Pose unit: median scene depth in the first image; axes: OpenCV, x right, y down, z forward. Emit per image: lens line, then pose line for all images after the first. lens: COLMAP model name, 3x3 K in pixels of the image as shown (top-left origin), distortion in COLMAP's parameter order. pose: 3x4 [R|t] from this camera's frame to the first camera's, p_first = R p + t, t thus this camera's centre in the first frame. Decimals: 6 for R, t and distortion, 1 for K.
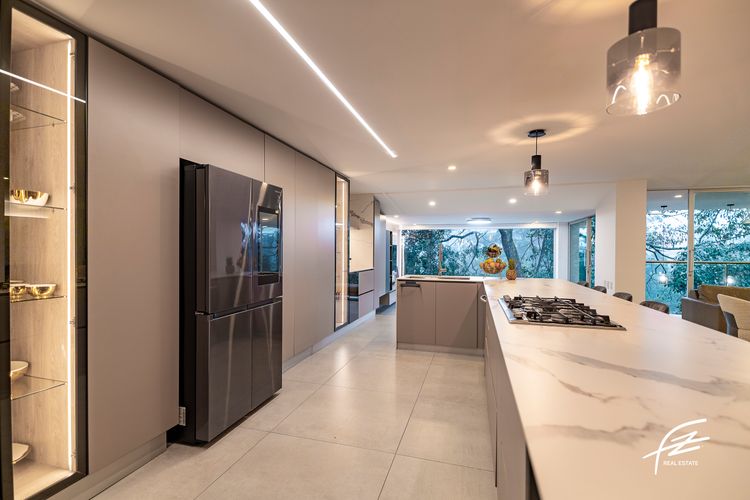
lens RADIAL K [[349.6, 0, 372.4], [0, 349.6, 251.1], [0, 0, 1]] dist [0.020926, -0.000222]
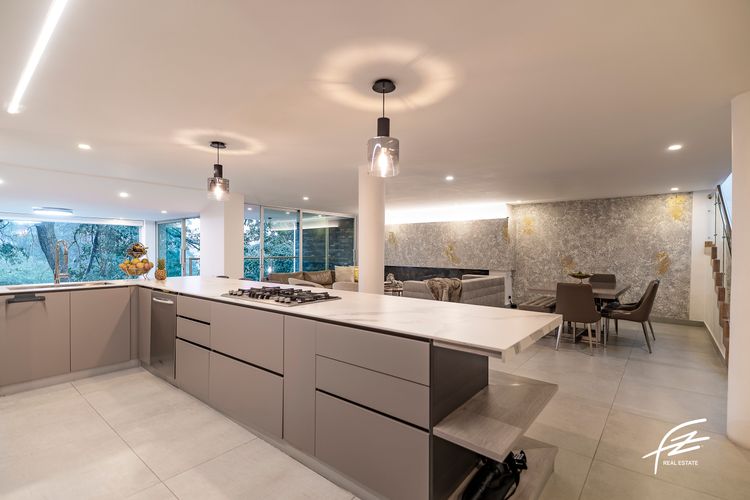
lens RADIAL K [[357.7, 0, 357.4], [0, 357.7, 252.0], [0, 0, 1]] dist [0.042055, -0.027833]
pose [[0.413293, -0.009749, 0.910546, -0.311715], [0.003508, 0.999952, 0.009114, -0.003042], [-0.910591, -0.000572, 0.413308, 0.100038]]
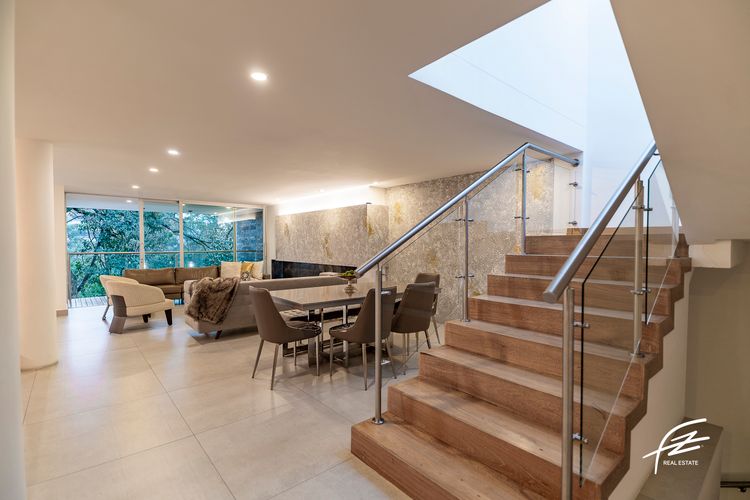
lens RADIAL K [[349.6, 0, 372.4], [0, 349.6, 251.1], [0, 0, 1]] dist [0.020926, -0.000222]
pose [[0.556450, -0.024028, 0.830534, 0.424697], [0.010285, 0.999704, 0.022031, 0.008393], [-0.830817, -0.003717, 0.556533, -0.618053]]
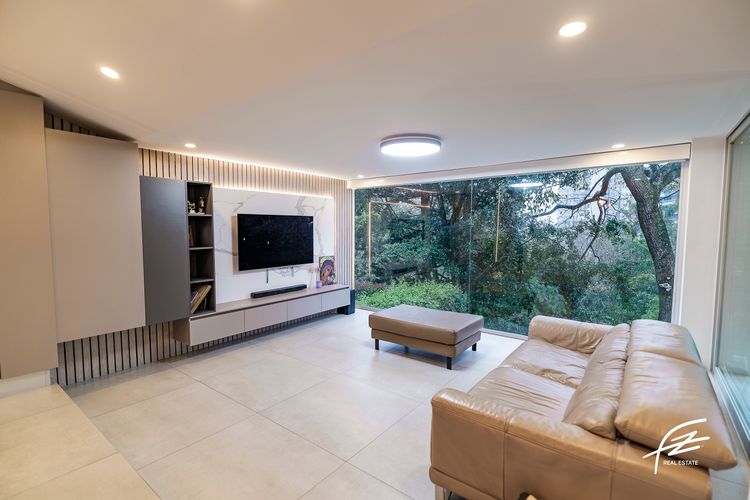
lens RADIAL K [[357.7, 0, 357.4], [0, 357.7, 252.0], [0, 0, 1]] dist [0.042055, -0.027833]
pose [[0.921132, 0.022070, -0.388623, 0.814194], [0.002442, 0.998044, 0.062469, 0.007702], [0.389242, -0.058491, 0.919277, 1.198268]]
